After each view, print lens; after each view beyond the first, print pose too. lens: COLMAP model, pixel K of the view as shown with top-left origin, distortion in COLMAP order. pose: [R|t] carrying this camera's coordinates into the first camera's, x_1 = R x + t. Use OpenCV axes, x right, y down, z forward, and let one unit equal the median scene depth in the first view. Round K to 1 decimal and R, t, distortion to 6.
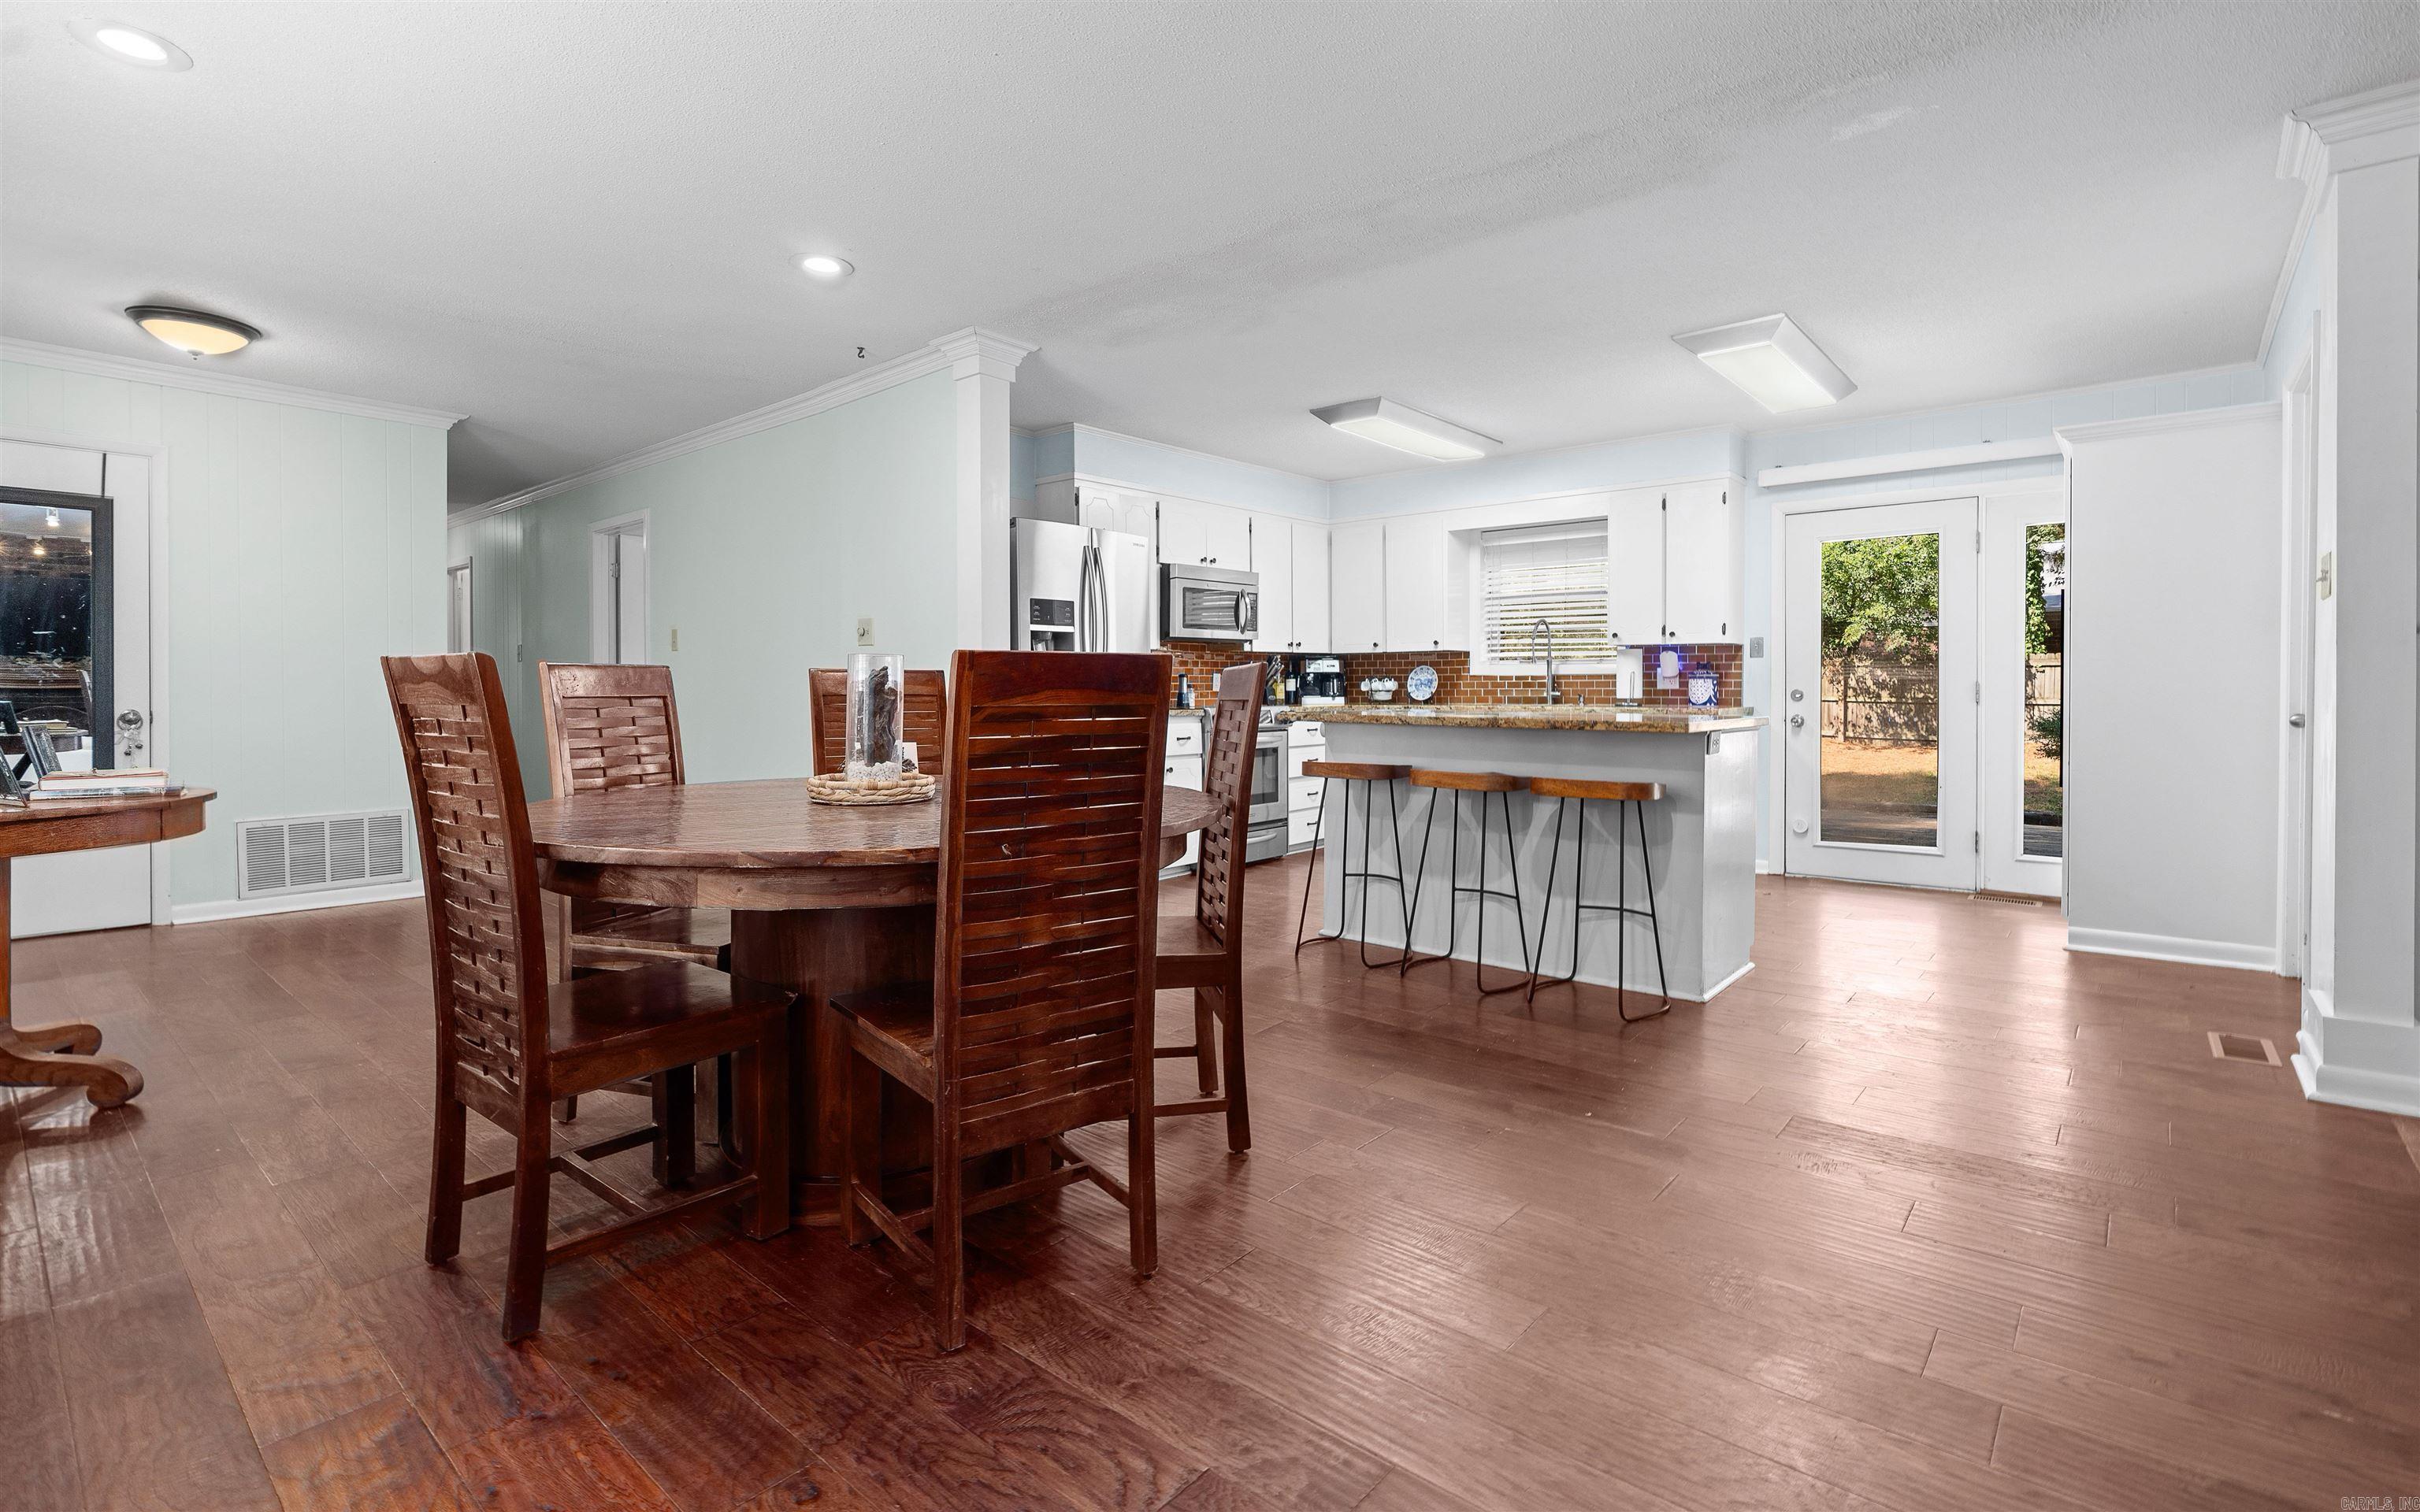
lens RADIAL K [[1120.4, 0, 1211.6], [0, 1120.4, 663.1], [0, 0, 1]] dist [-0.003247, 0.000667]
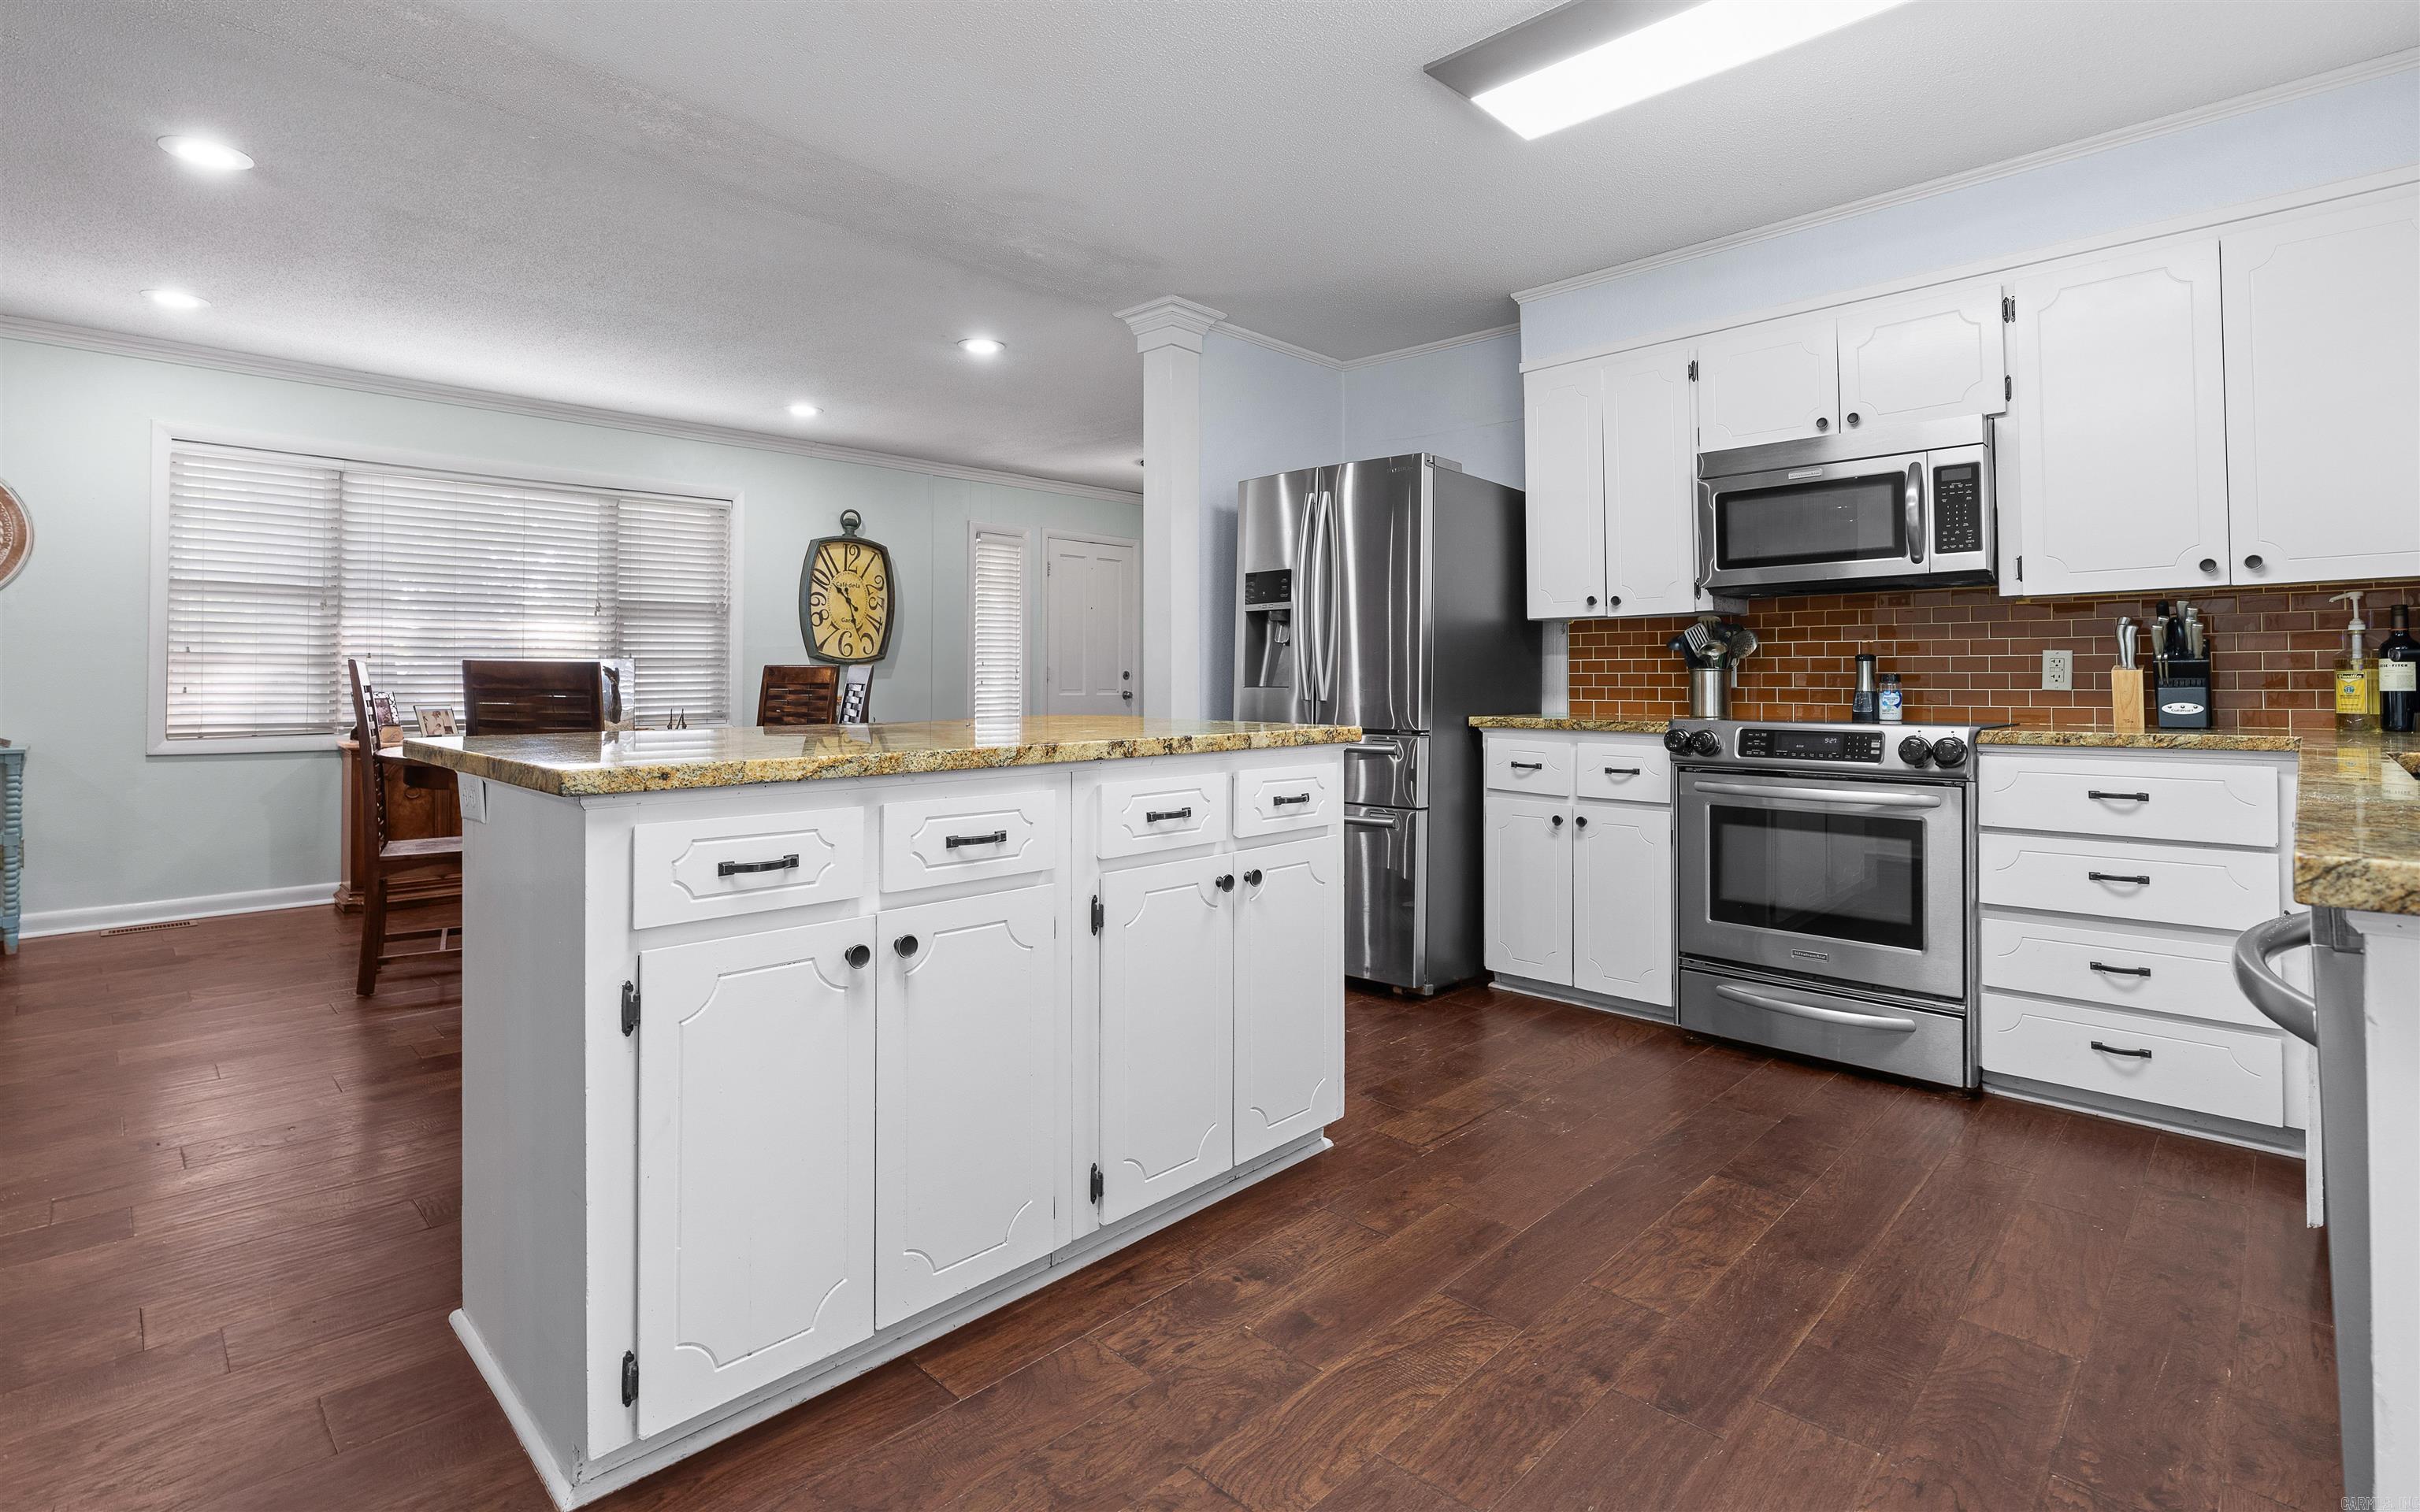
lens RADIAL K [[1120.4, 0, 1211.6], [0, 1120.4, 663.1], [0, 0, 1]] dist [-0.003247, 0.000667]
pose [[-0.099547, -0.013907, -0.994936, 0.487191], [0.016922, 0.999734, -0.015667, 0.016508], [0.994889, -0.018396, -0.099285, 0.742483]]
